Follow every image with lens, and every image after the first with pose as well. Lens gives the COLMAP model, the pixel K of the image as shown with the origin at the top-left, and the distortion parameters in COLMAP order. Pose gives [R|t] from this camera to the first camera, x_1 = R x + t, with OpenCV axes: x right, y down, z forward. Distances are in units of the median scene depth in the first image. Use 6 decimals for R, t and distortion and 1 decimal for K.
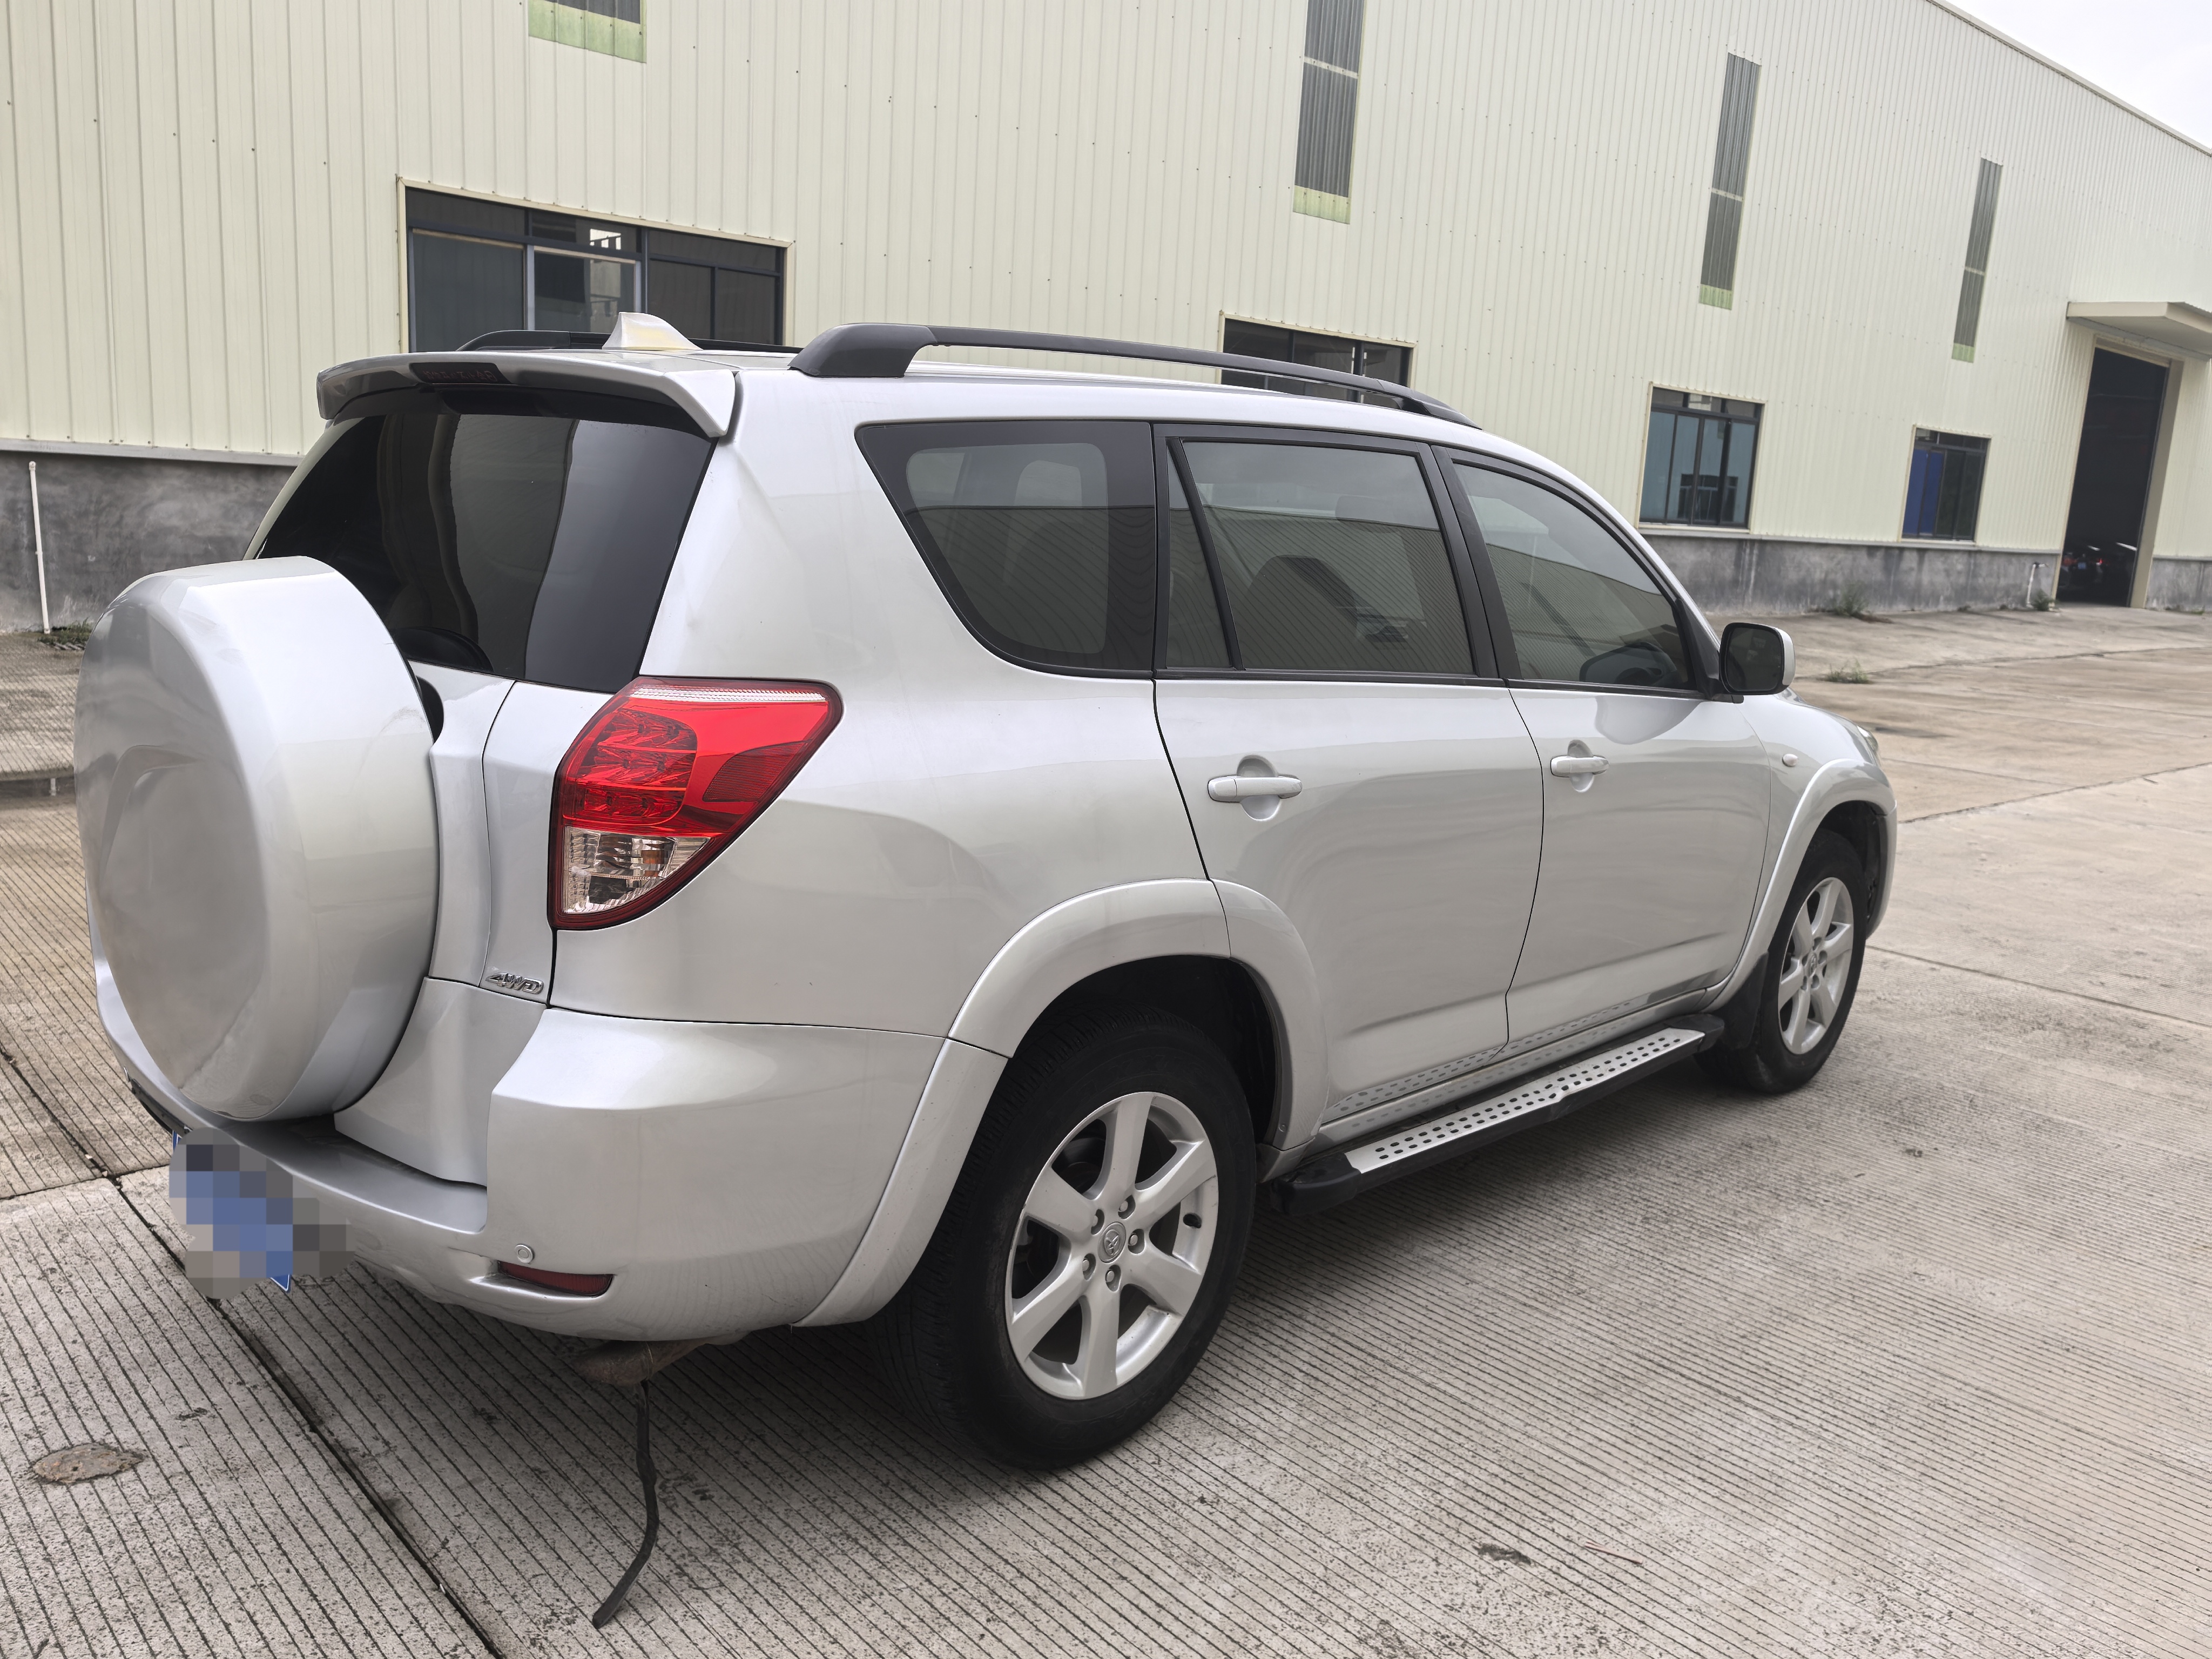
lens RADIAL K [[1759.4, 0, 1124.8], [0, 1759.4, 823.5], [0, 0, 1]] dist [0.011725, 0.006408]
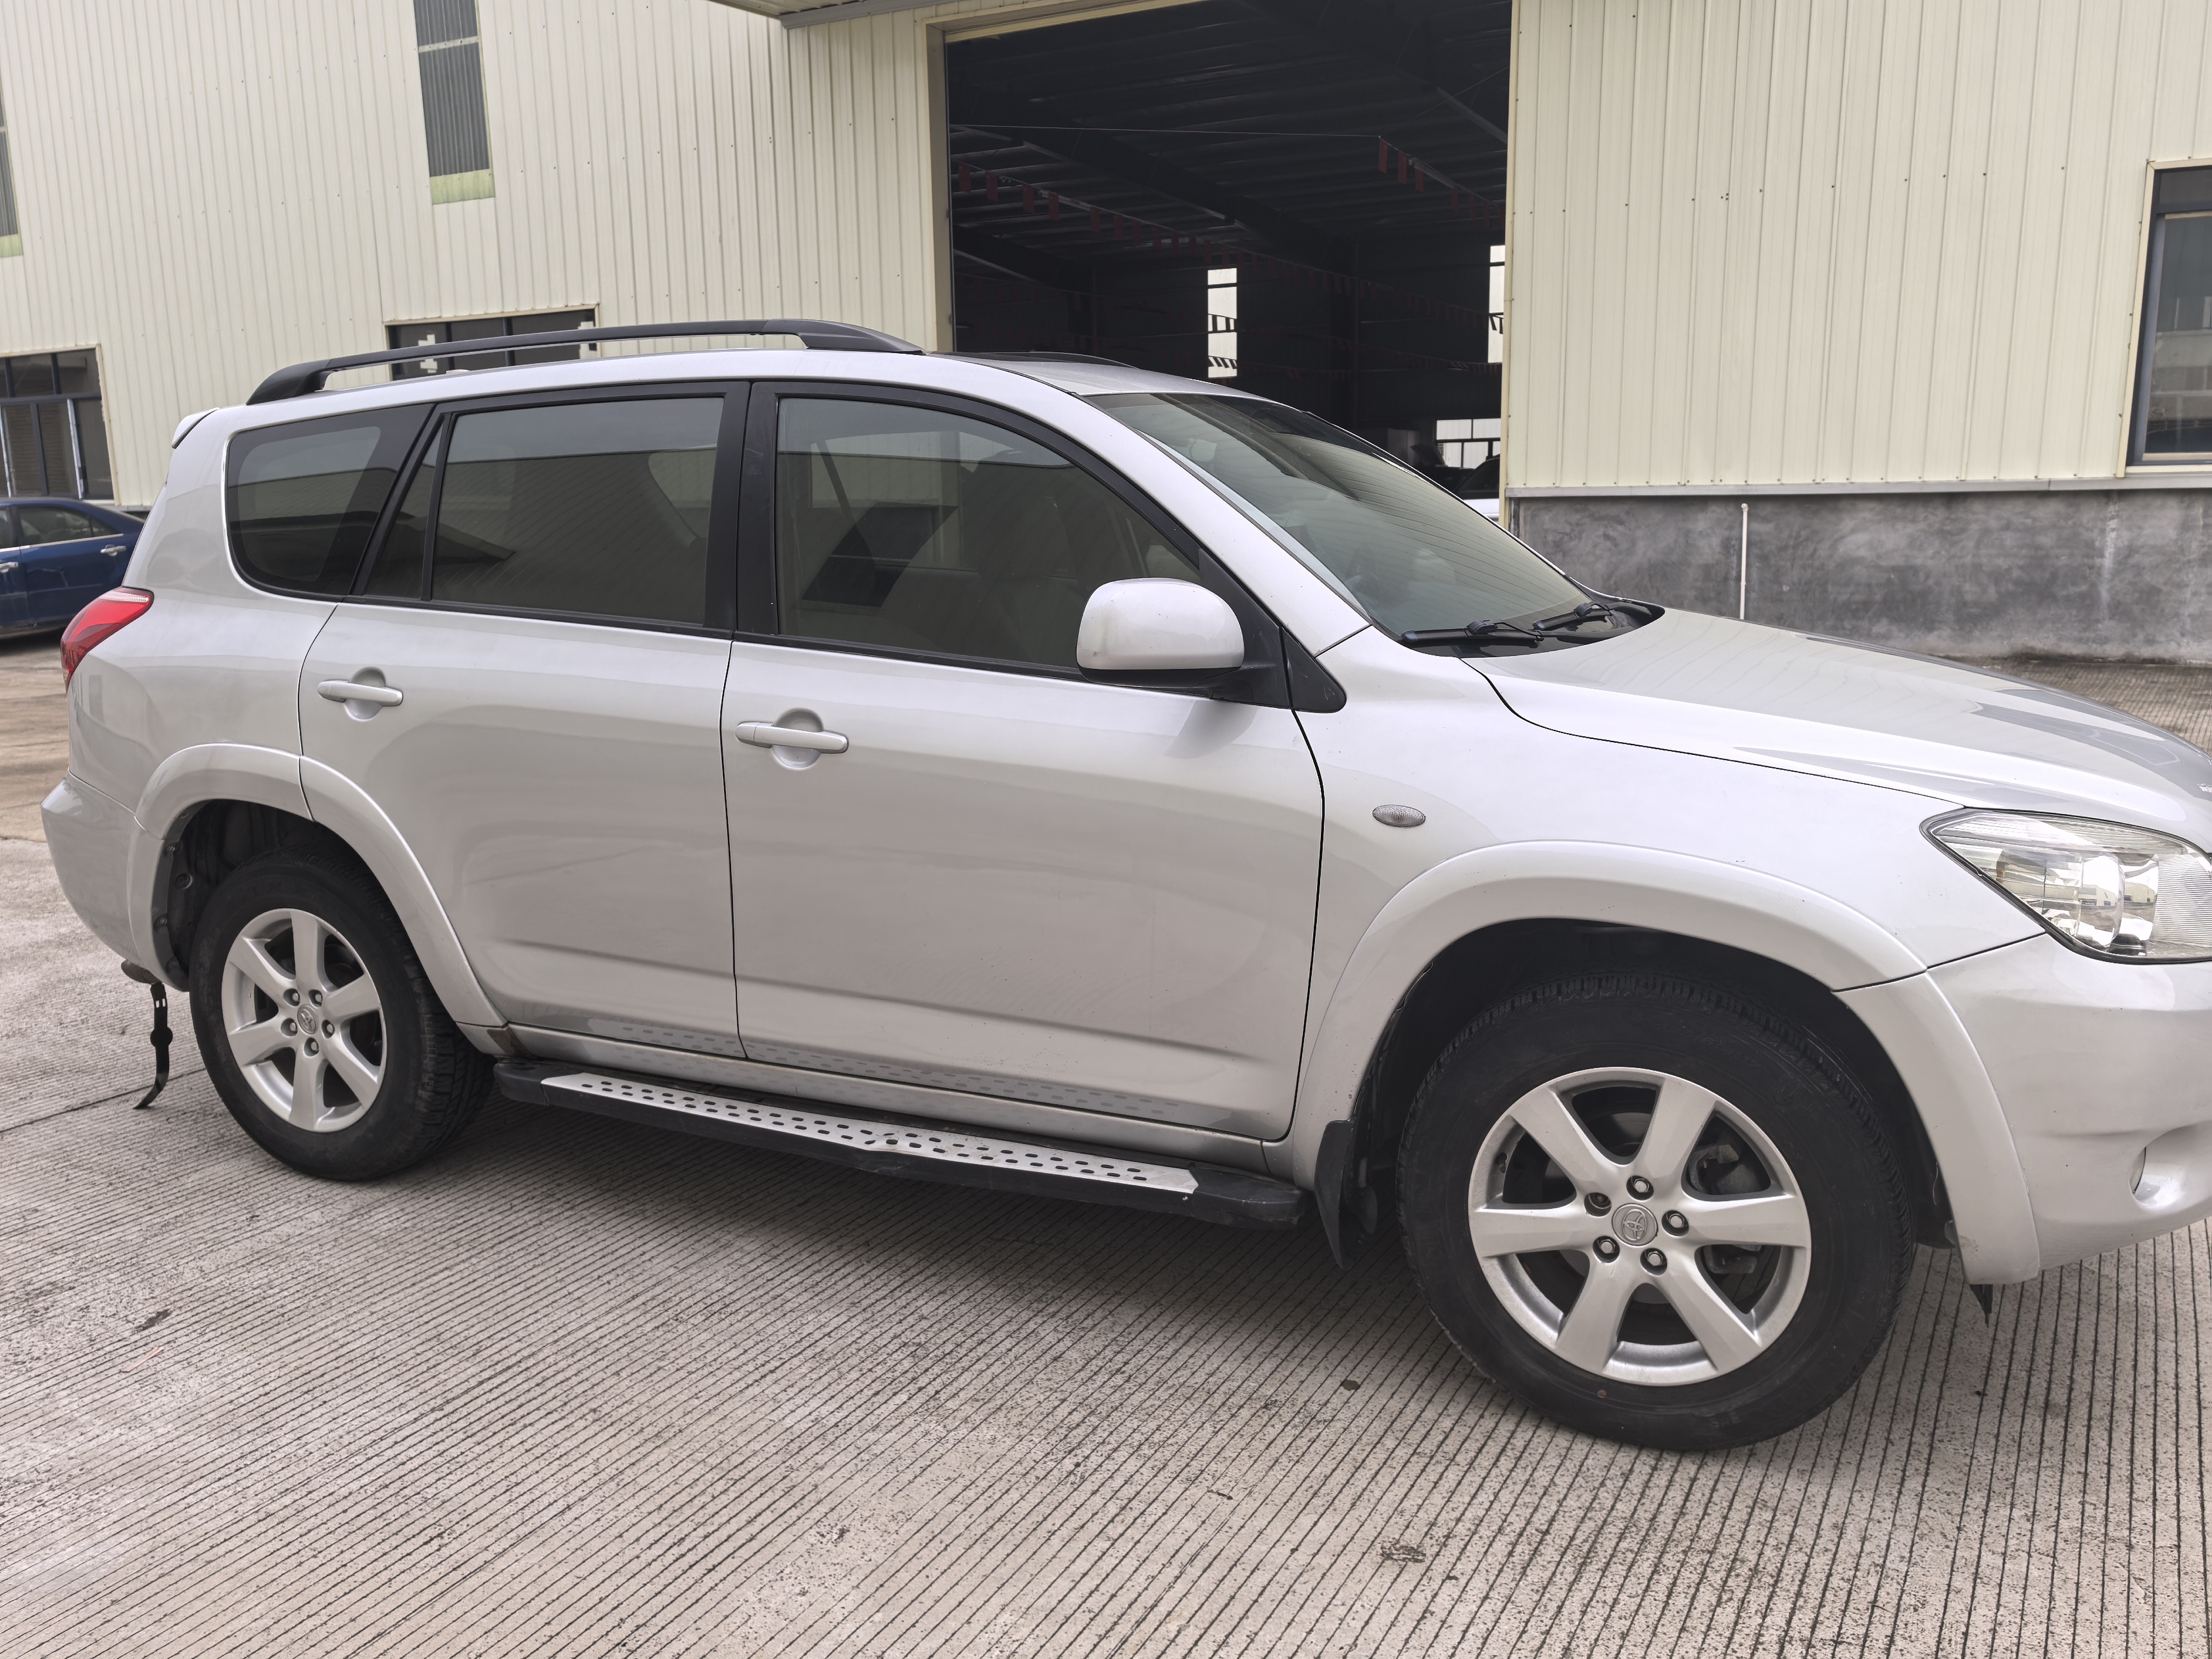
lens RADIAL K [[1759.4, 0, 1126.9], [0, 1759.4, 844.3], [0, 0, 1]] dist [0.011725, 0.006408]
pose [[0.299664, 0.124187, -0.945927, 0.356401], [-0.144706, 0.985937, 0.083598, -0.024423], [0.943007, 0.111830, 0.313421, 0.283995]]
